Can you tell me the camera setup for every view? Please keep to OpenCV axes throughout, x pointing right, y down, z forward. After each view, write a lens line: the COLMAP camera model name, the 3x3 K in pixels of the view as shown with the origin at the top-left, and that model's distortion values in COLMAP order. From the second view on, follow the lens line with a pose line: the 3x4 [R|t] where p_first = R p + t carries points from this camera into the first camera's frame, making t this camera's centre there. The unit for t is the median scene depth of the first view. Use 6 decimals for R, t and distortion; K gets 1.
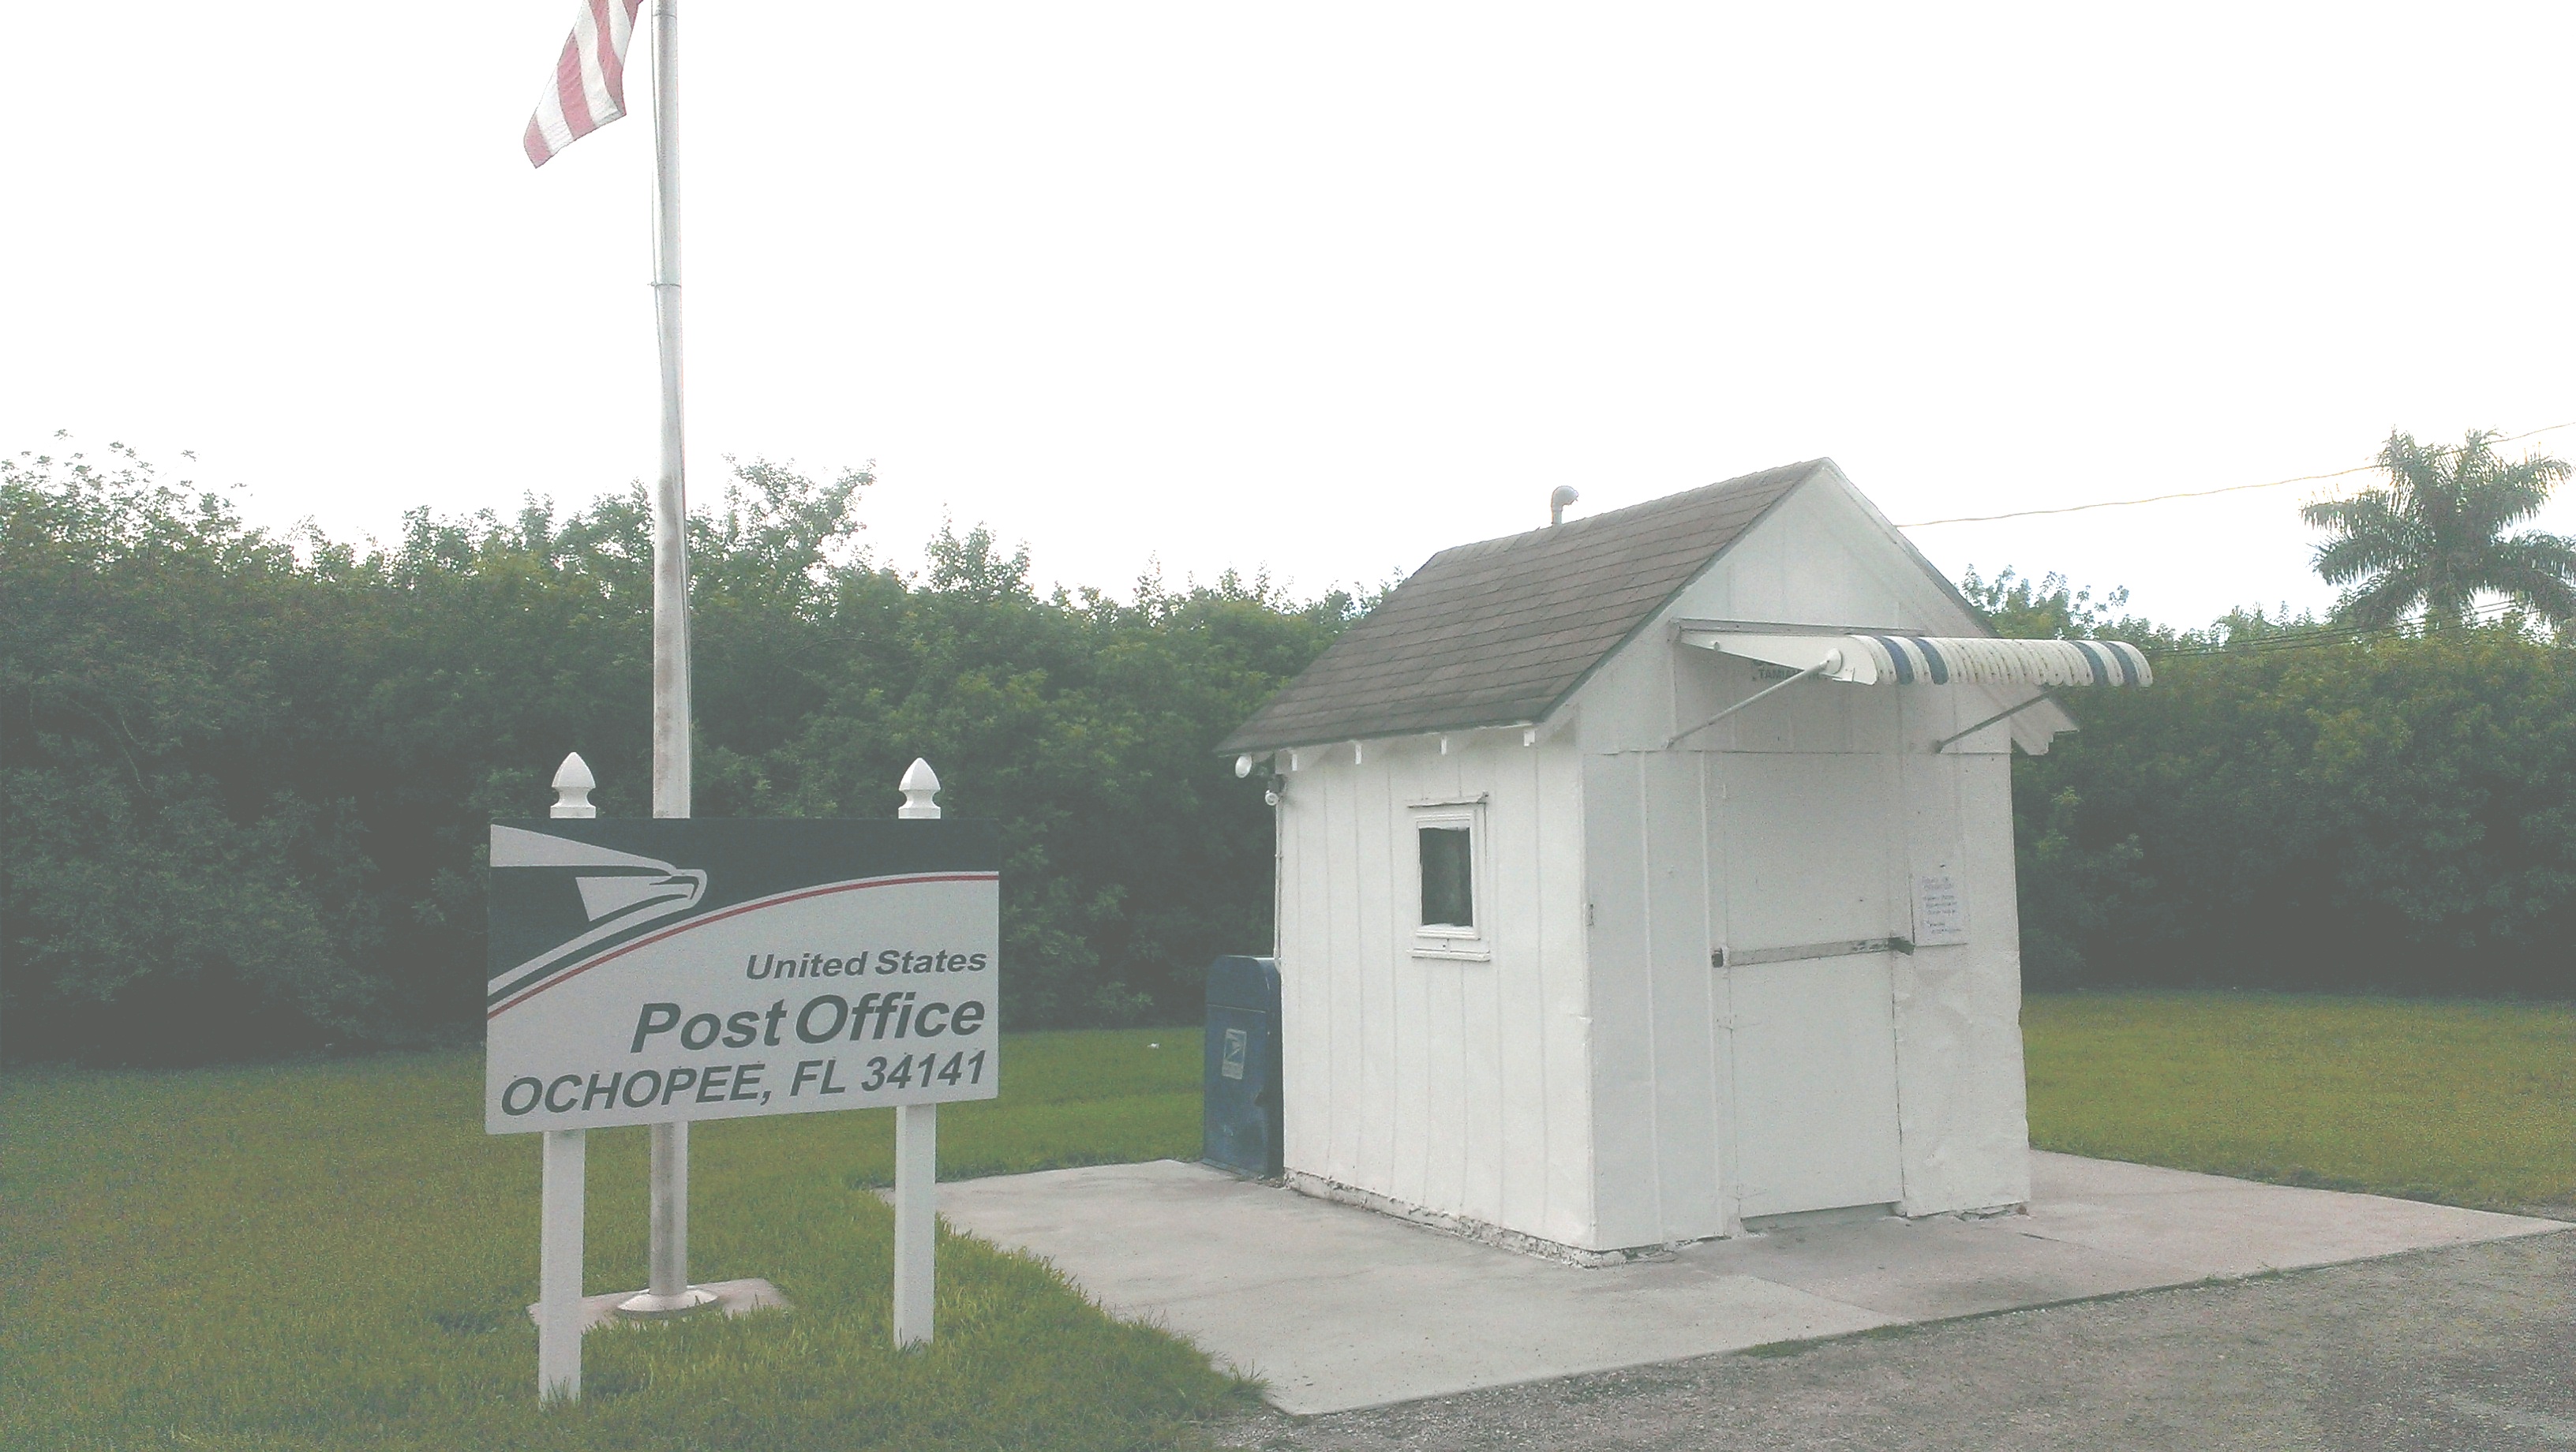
lens RADIAL K [[2022.2, 0, 1356.2], [0, 2022.2, 739.6], [0, 0, 1]] dist [0.156968, -0.260895]
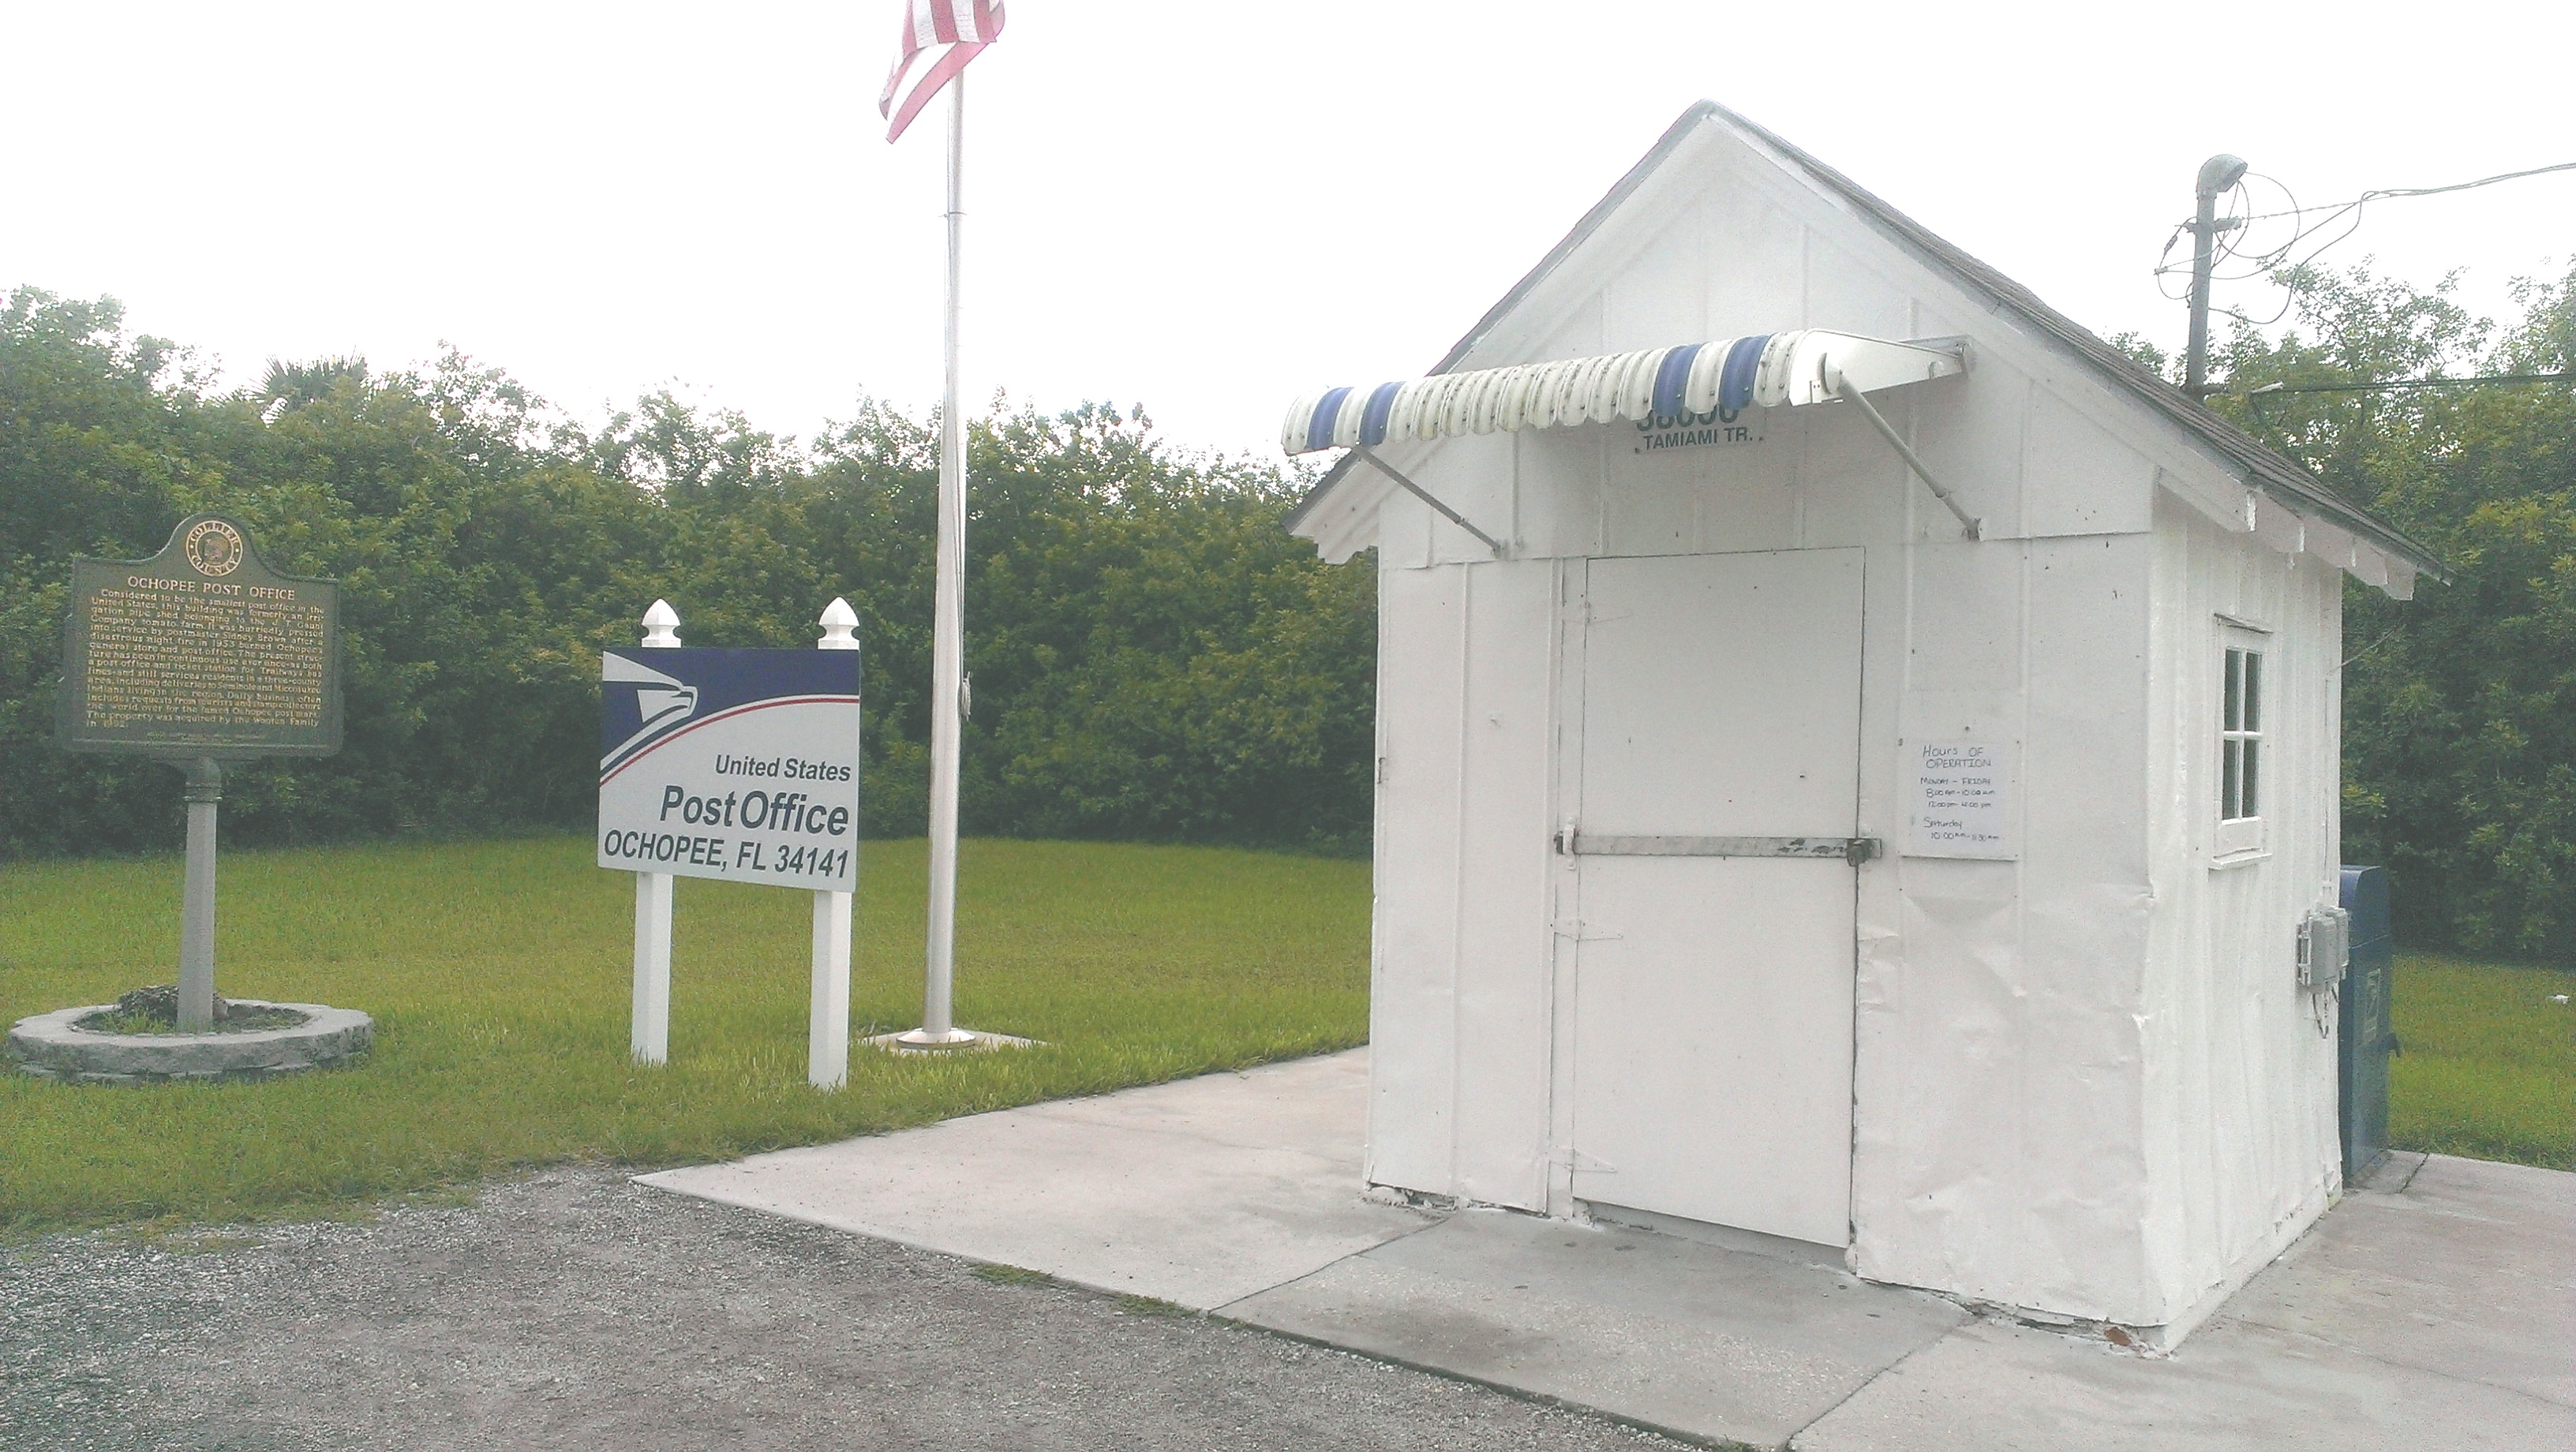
lens RADIAL K [[2022.2, 0, 1356.2], [0, 2022.2, 739.6], [0, 0, 1]] dist [0.156968, -0.260895]
pose [[0.442473, 0.034693, -0.896110, 1.001104], [0.026769, 0.998295, 0.051867, 0.039139], [0.896382, -0.046938, 0.440790, 0.773823]]
